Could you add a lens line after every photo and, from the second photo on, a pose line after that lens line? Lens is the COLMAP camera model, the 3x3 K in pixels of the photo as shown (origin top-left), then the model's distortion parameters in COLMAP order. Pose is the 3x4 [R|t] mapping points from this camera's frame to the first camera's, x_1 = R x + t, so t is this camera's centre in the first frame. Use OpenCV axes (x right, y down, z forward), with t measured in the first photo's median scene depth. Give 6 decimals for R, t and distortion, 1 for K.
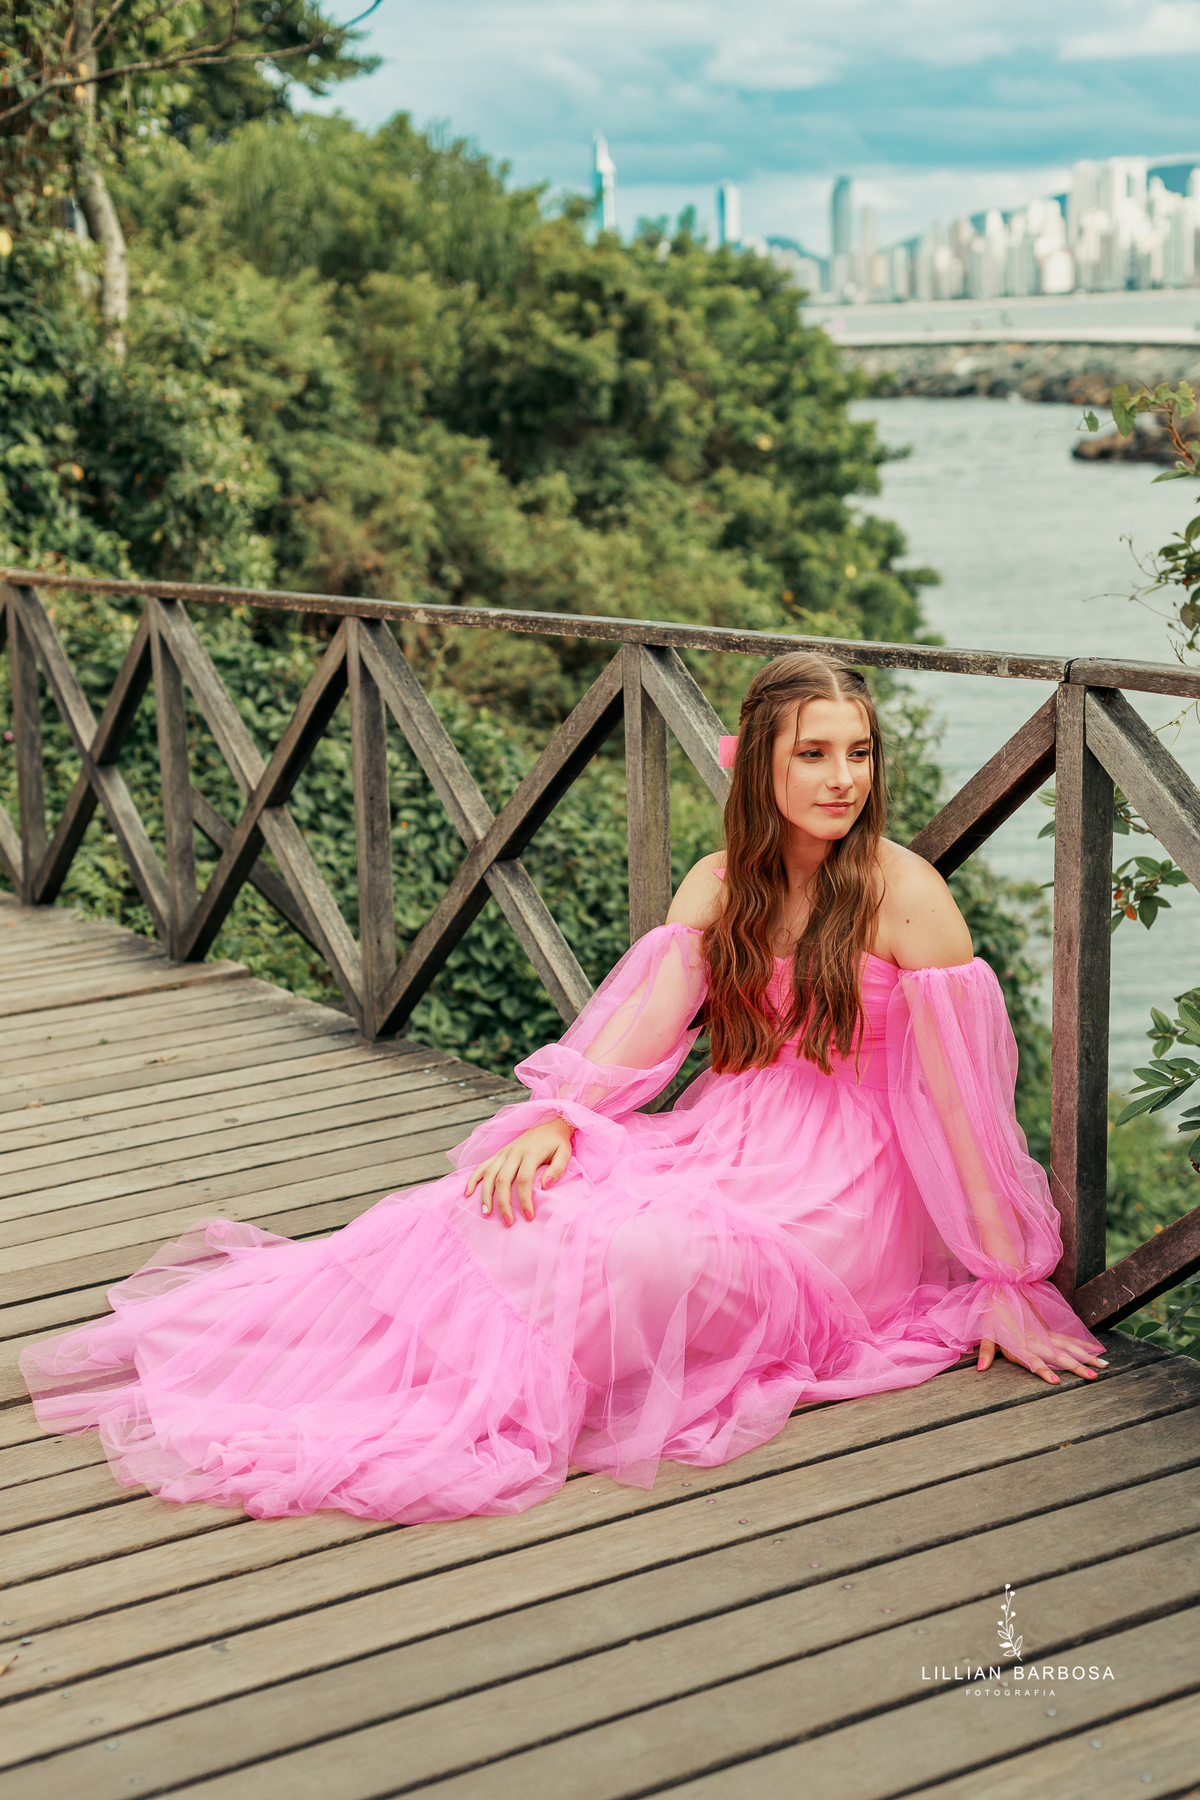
lens RADIAL K [[2715.9, 0, 600.0], [0, 2715.9, 900.0], [0, 0, 1]] dist [0.180675, 0.019953]
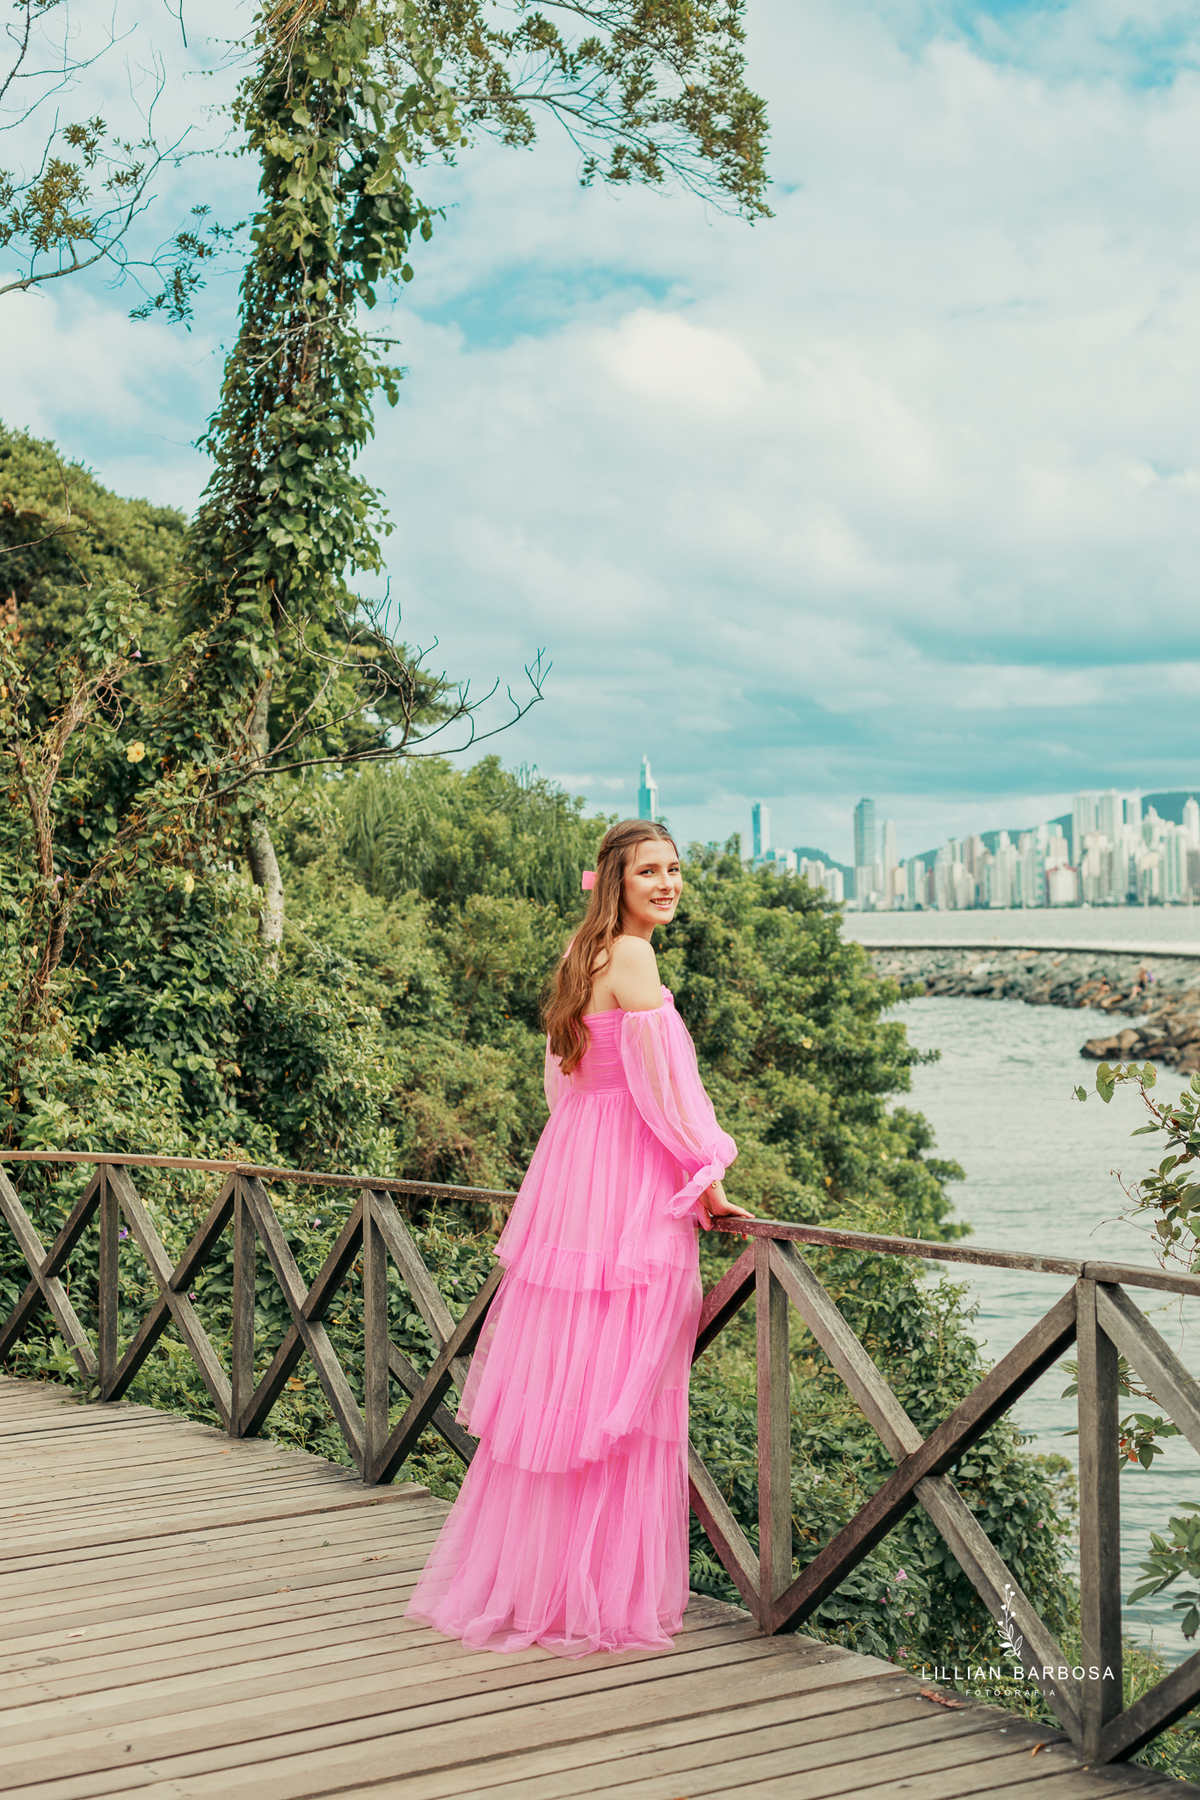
lens RADIAL K [[2715.9, 0, 600.0], [0, 2715.9, 900.0], [0, 0, 1]] dist [0.180675, 0.019953]
pose [[0.999758, 0.020834, -0.007106, -0.020763], [-0.021851, 0.978375, -0.205680, 0.007621], [0.002667, 0.205786, 0.978593, -0.122118]]
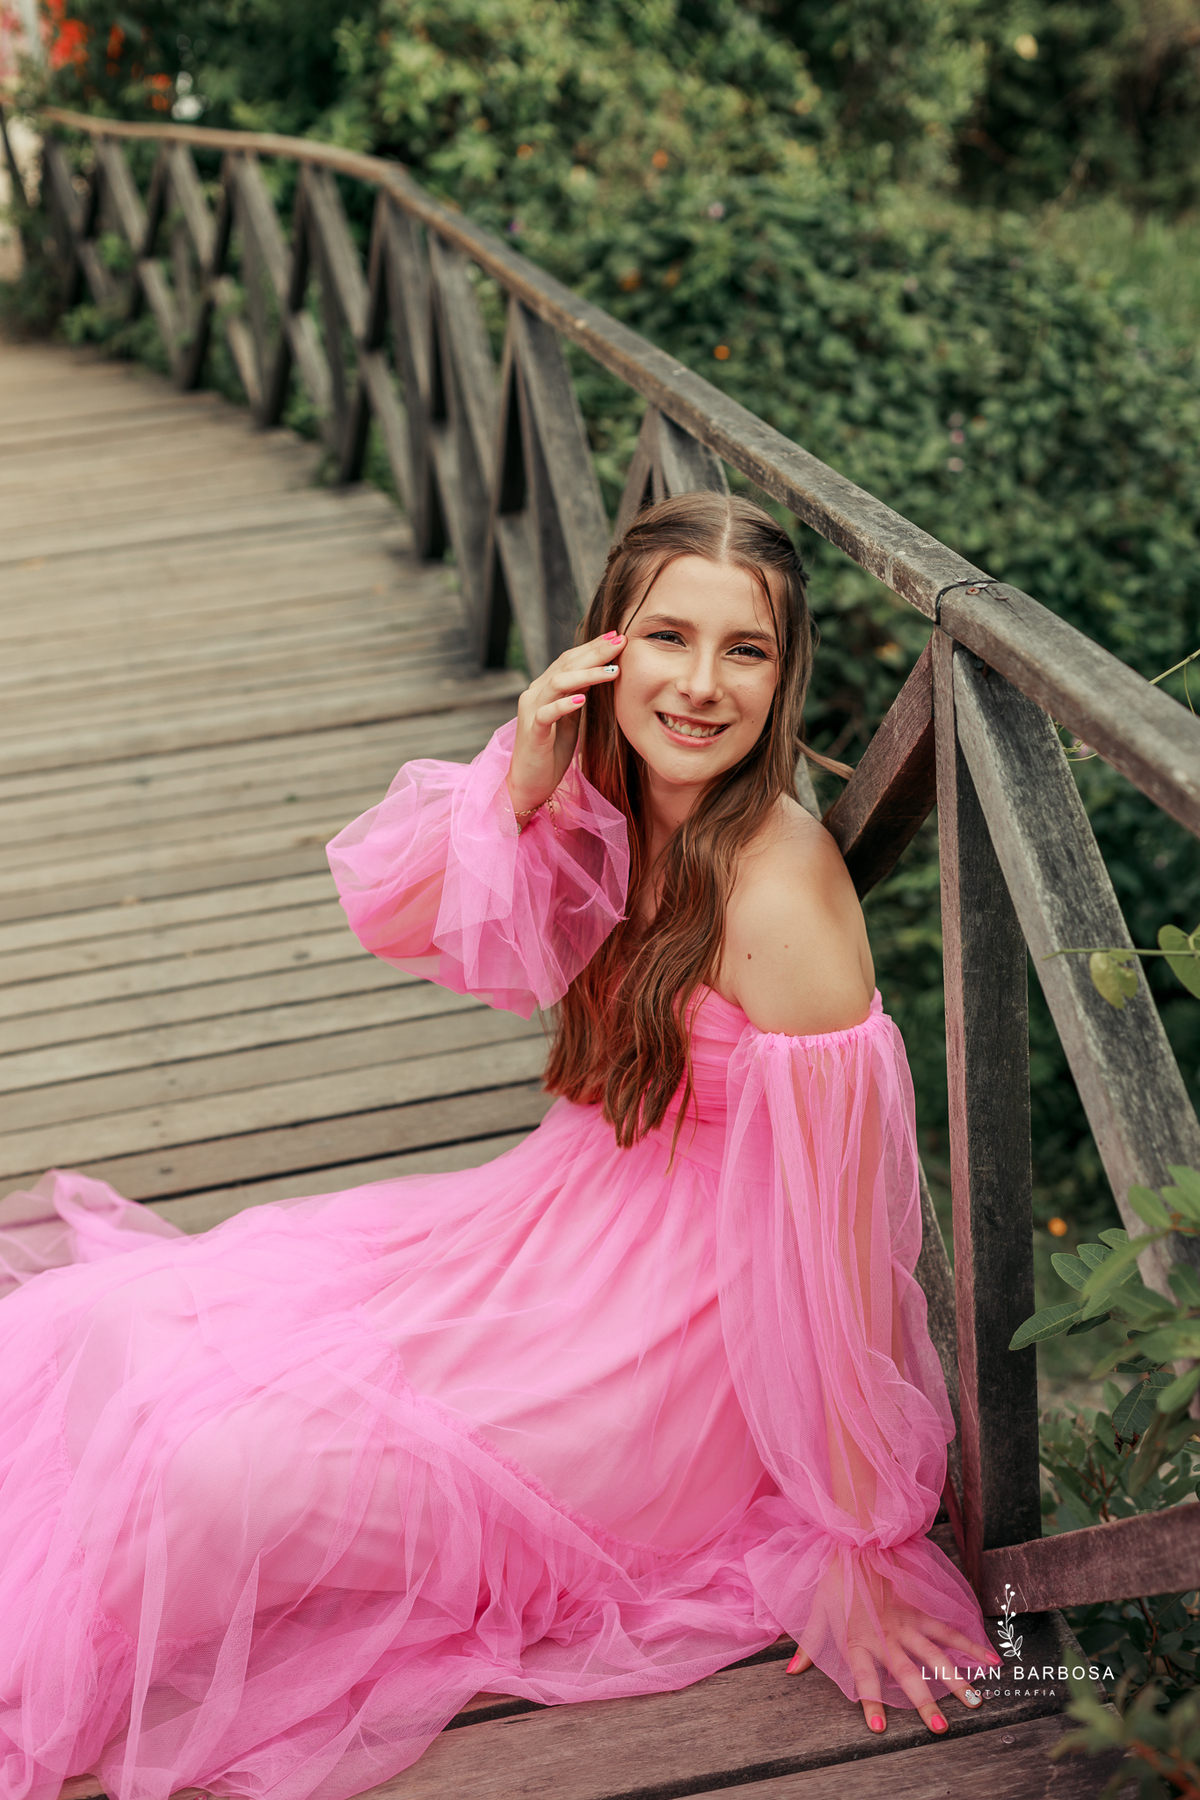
lens RADIAL K [[2560.1, 0, 600.0], [0, 2560.1, 900.0], [0, 0, 1]] dist [0.037742, 0.082833]
pose [[0.926968, 0.080004, -0.366510, 0.071579], [0.001238, 0.976337, 0.216251, -0.031788], [0.375138, -0.200911, 0.904934, 0.112218]]
